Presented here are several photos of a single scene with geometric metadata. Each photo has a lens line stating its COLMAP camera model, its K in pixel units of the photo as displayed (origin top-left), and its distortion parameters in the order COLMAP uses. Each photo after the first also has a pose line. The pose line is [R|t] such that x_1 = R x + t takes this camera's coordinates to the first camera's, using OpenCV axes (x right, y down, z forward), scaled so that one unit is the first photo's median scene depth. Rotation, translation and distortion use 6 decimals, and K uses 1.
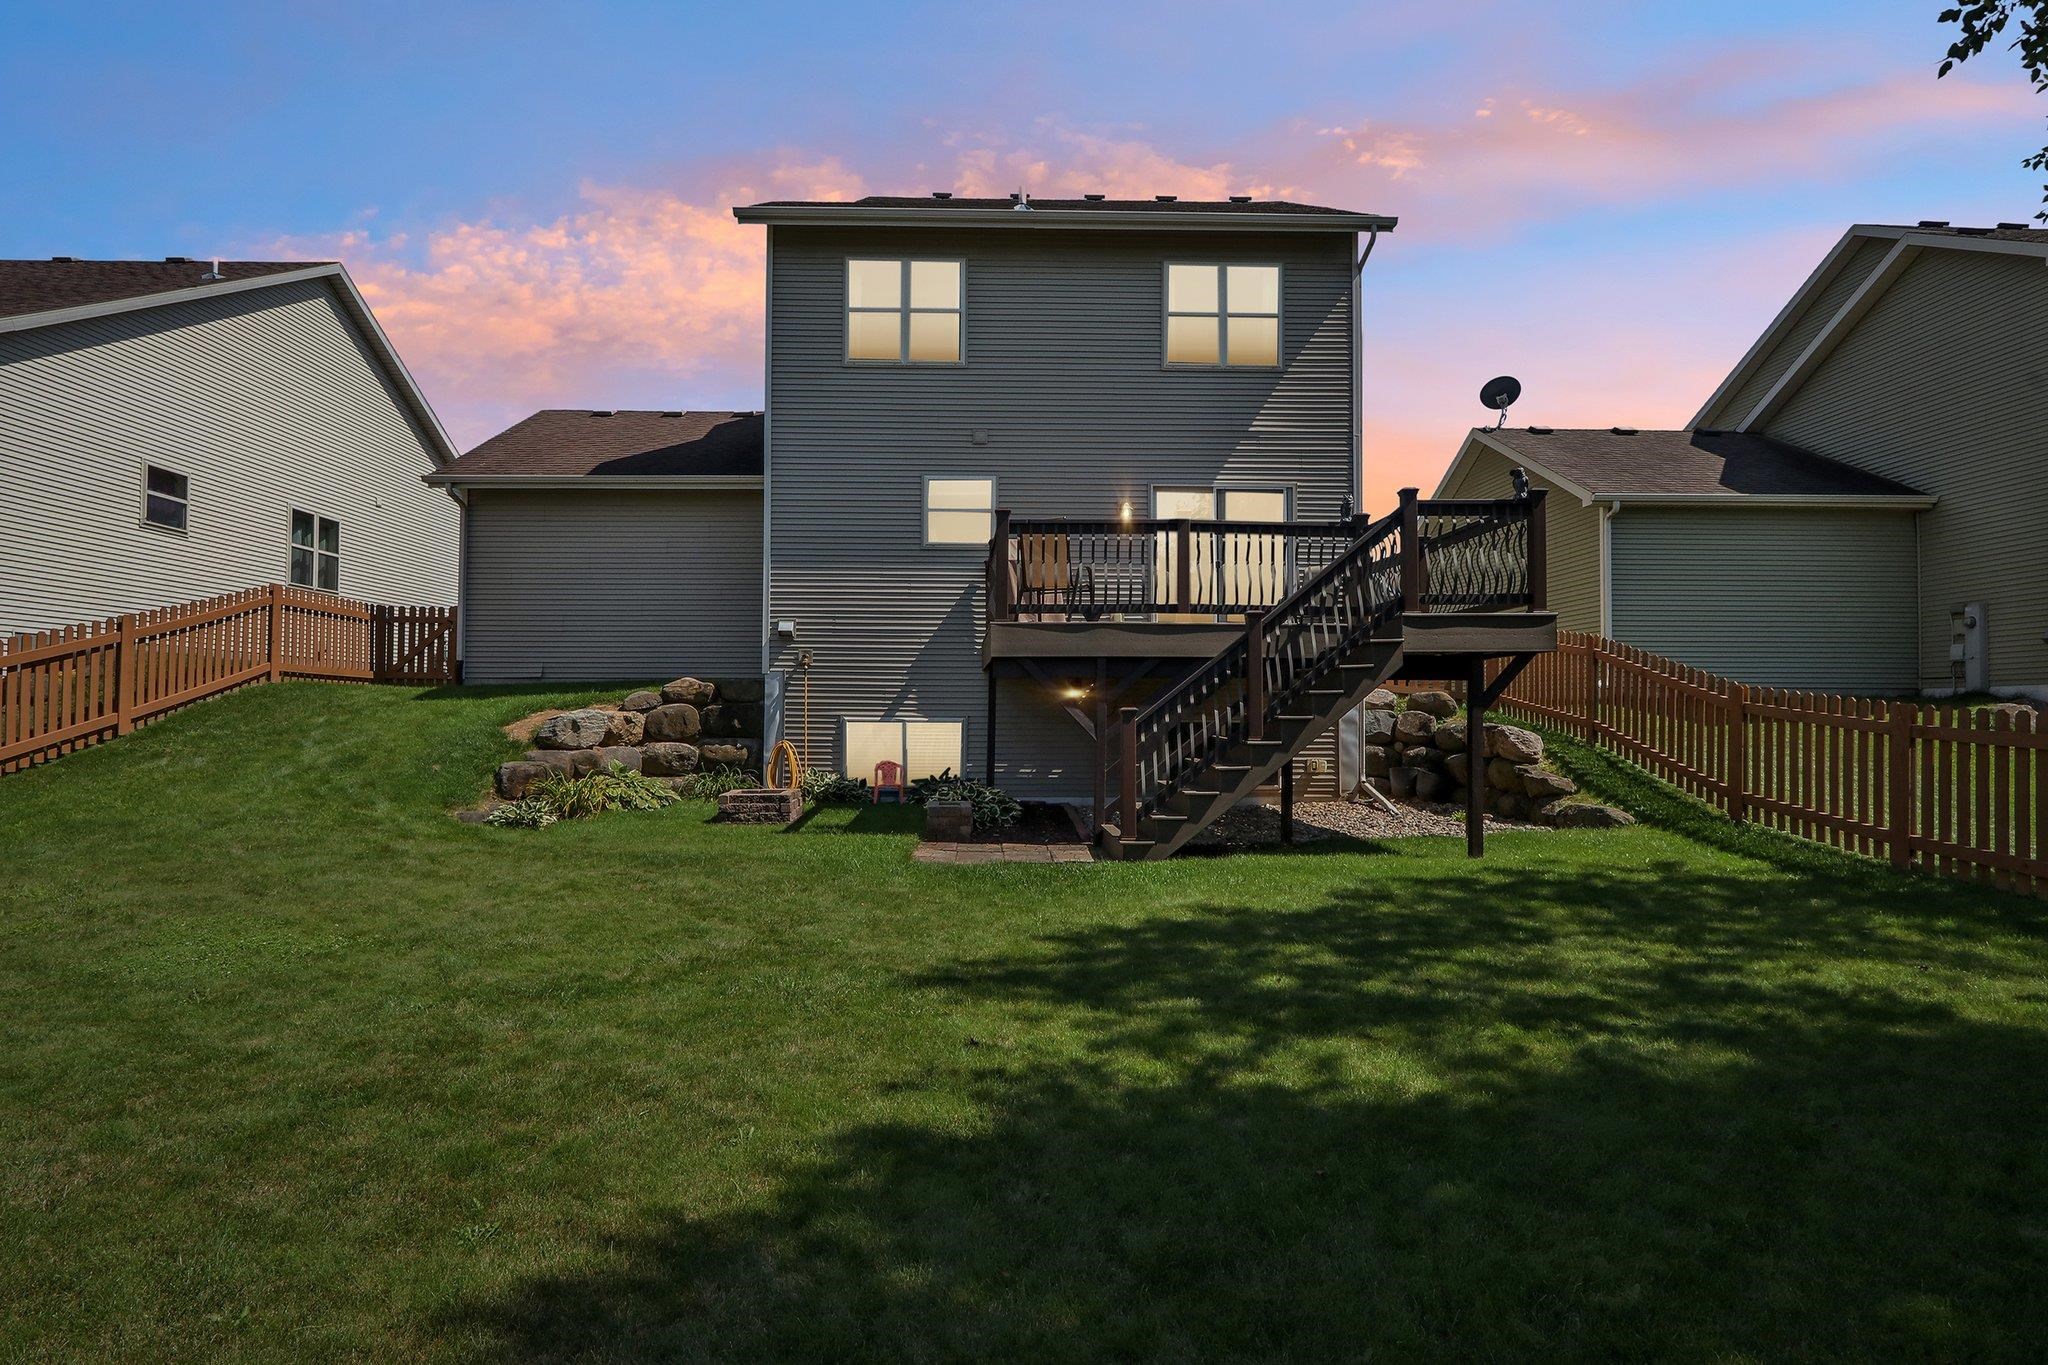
lens RADIAL K [[1125.3, 0, 1023.6], [0, 1125.3, 689.2], [0, 0, 1]] dist [-0.001424, 0.001386]
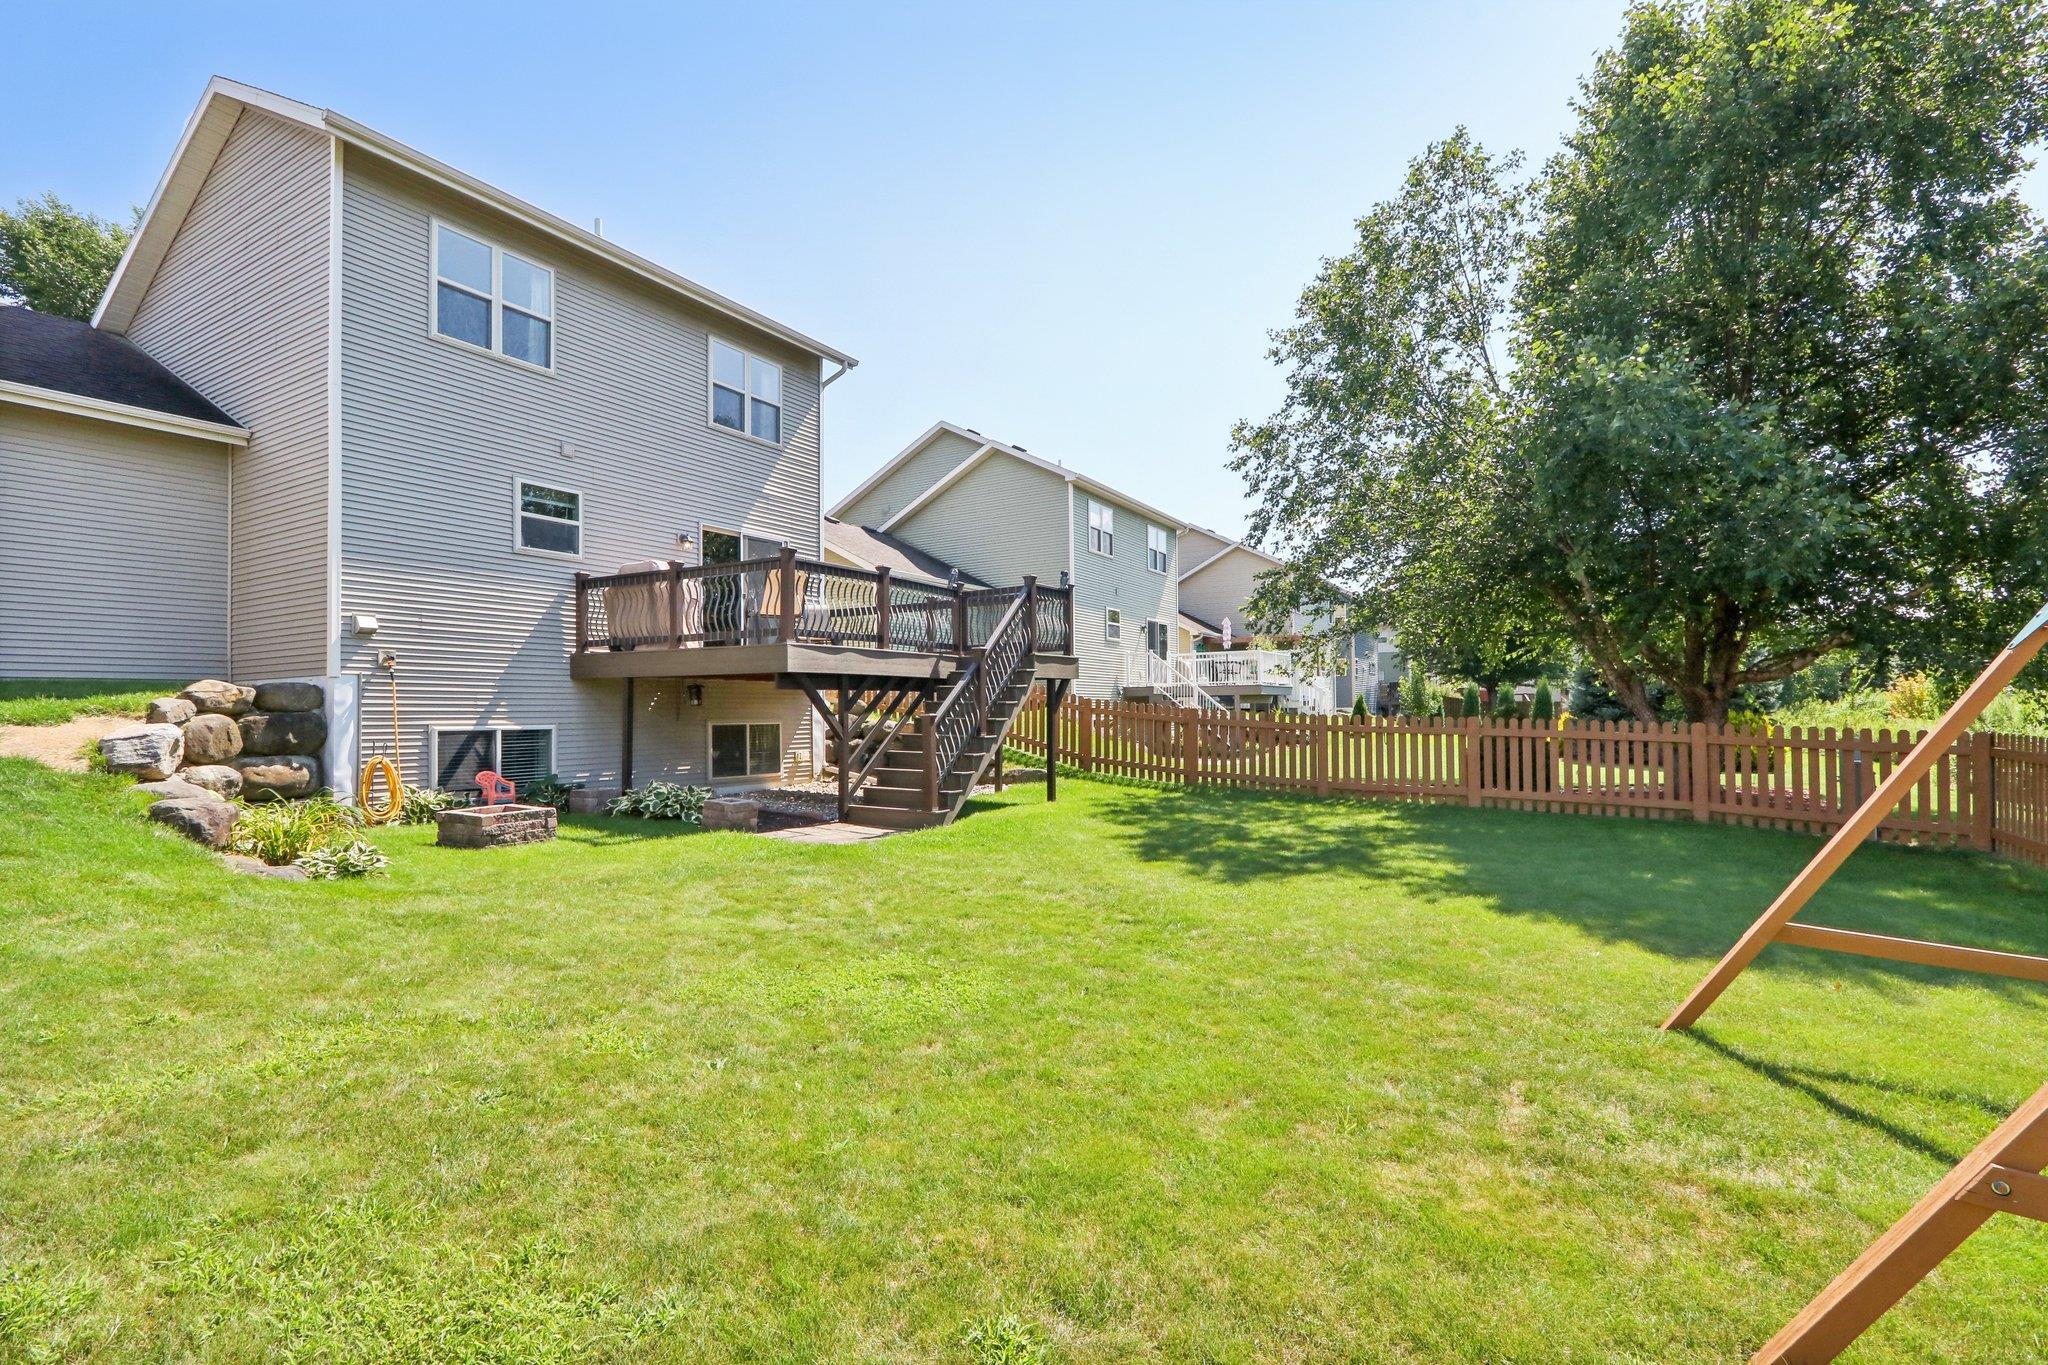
lens RADIAL K [[957.9, 0, 1019.2], [0, 957.9, 691.2], [0, 0, 1]] dist [0.000011, -0.001550]
pose [[0.531878, 0.009327, 0.846770, -0.565454], [-0.008950, 0.999945, -0.005393, -0.004054], [-0.846774, -0.004710, 0.531932, 0.192740]]
